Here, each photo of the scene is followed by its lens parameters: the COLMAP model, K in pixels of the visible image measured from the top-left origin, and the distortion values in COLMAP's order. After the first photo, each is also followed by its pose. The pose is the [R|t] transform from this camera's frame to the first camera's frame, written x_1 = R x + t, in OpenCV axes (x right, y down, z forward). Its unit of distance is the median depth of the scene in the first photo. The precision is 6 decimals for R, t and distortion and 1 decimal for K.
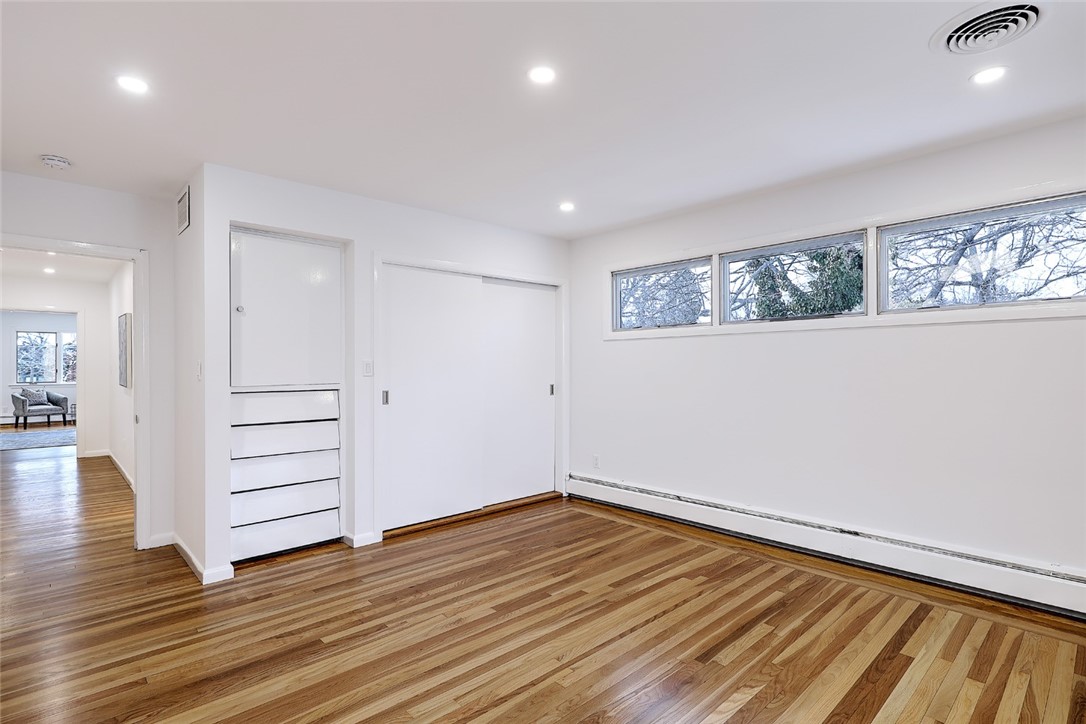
lens RADIAL K [[537.8, 0, 543.3], [0, 537.8, 365.7], [0, 0, 1]] dist [-0.003670, -0.000005]
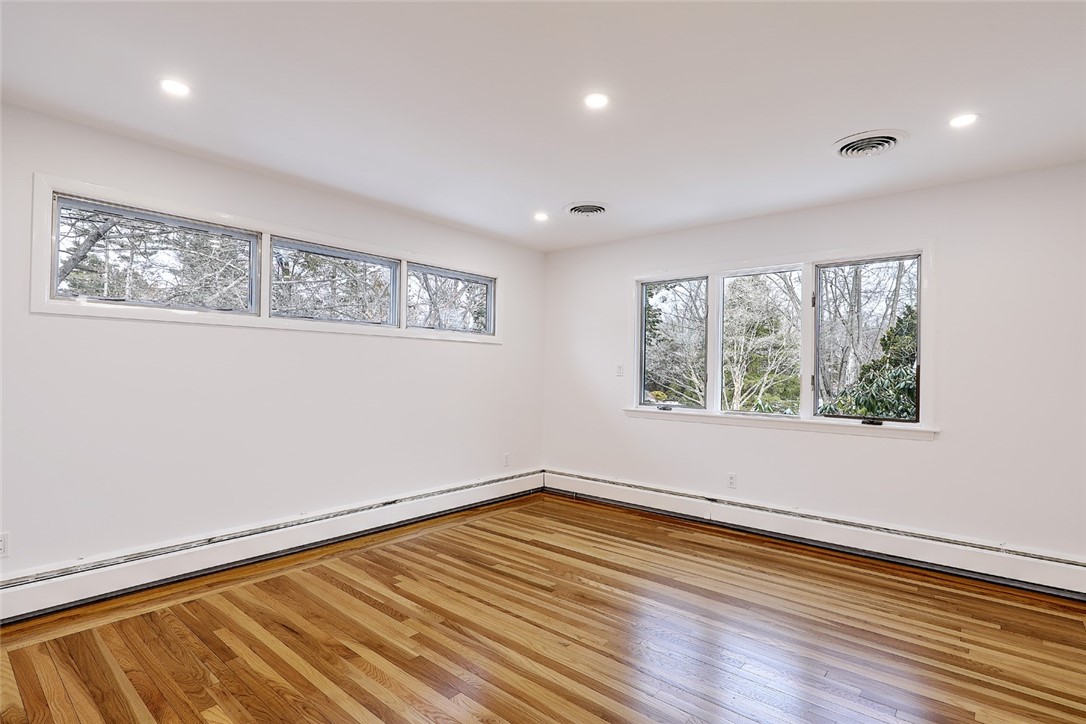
lens RADIAL K [[537.8, 0, 541.9], [0, 537.8, 364.0], [0, 0, 1]] dist [-0.003670, -0.000005]
pose [[-0.126158, 0.015607, 0.991887, -0.721564], [-0.013616, 0.999755, -0.017463, 0.009543], [-0.991917, -0.015708, -0.125915, 0.841703]]
